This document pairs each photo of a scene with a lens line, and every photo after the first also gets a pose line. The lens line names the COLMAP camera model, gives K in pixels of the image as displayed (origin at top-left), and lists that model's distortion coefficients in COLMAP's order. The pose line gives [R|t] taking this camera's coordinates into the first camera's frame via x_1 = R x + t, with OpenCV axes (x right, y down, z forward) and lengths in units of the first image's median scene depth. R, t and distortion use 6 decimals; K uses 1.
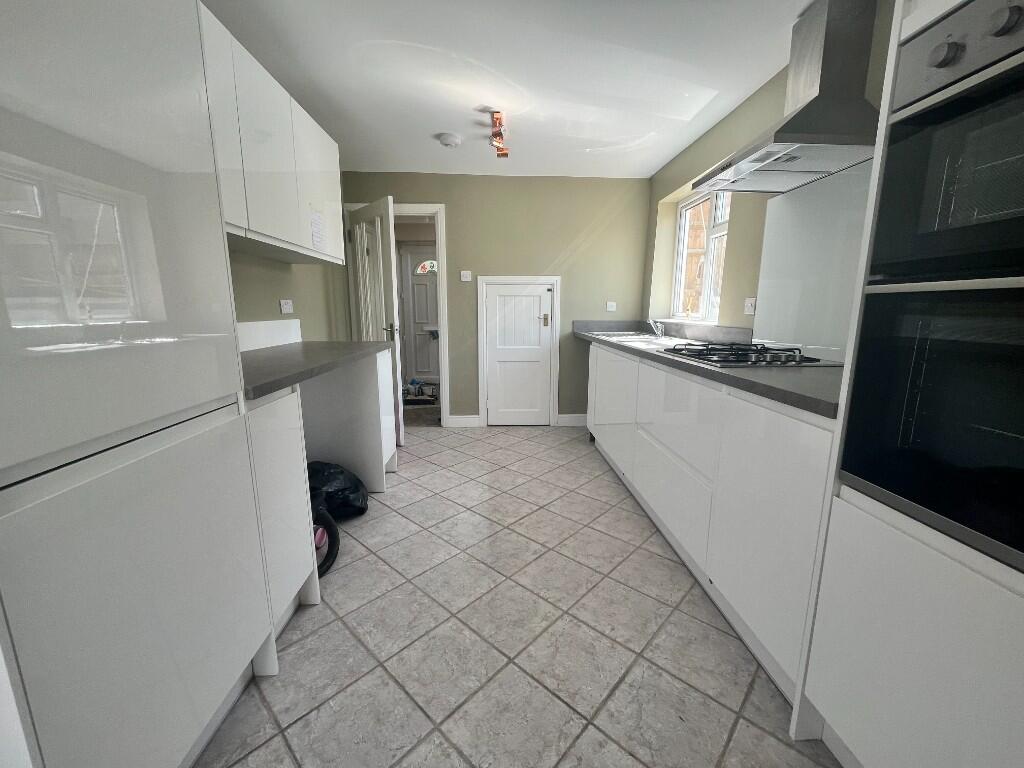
lens RADIAL K [[413.9, 0, 511.0], [0, 413.9, 383.5], [0, 0, 1]] dist [-0.003136, -0.000410]
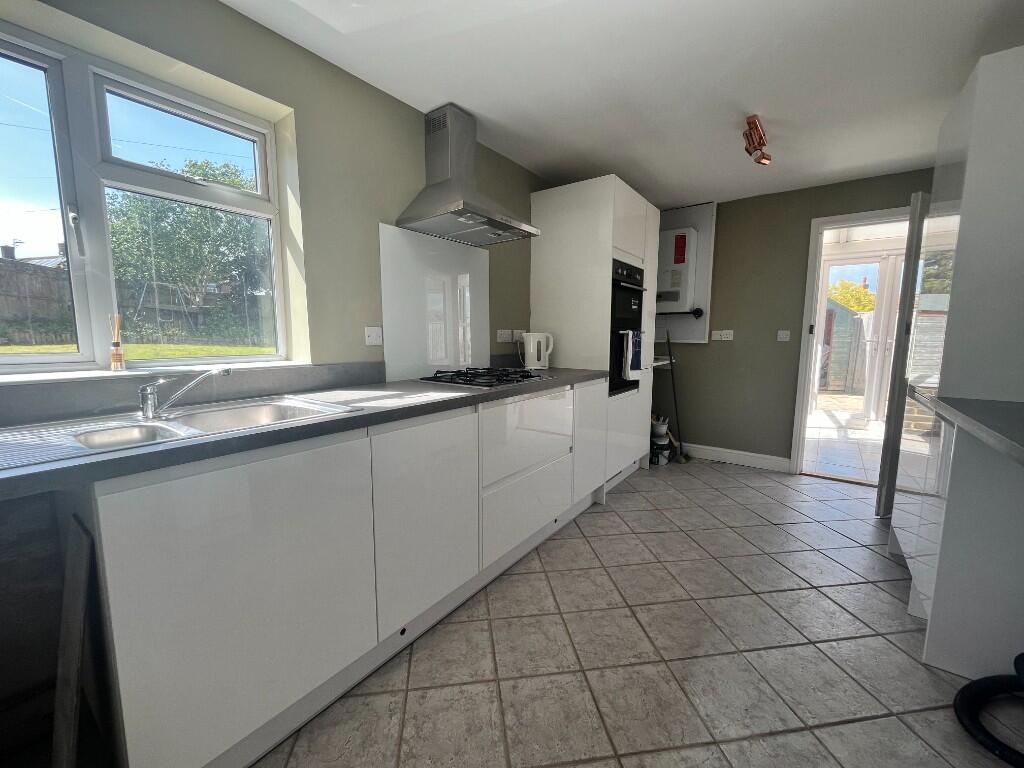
lens RADIAL K [[413.9, 0, 511.0], [0, 413.9, 383.5], [0, 0, 1]] dist [-0.003136, -0.000410]
pose [[-0.778338, -0.078274, 0.622947, -0.209849], [0.110680, 0.959553, 0.258858, -0.302049], [-0.618013, 0.270426, -0.738193, 1.585761]]
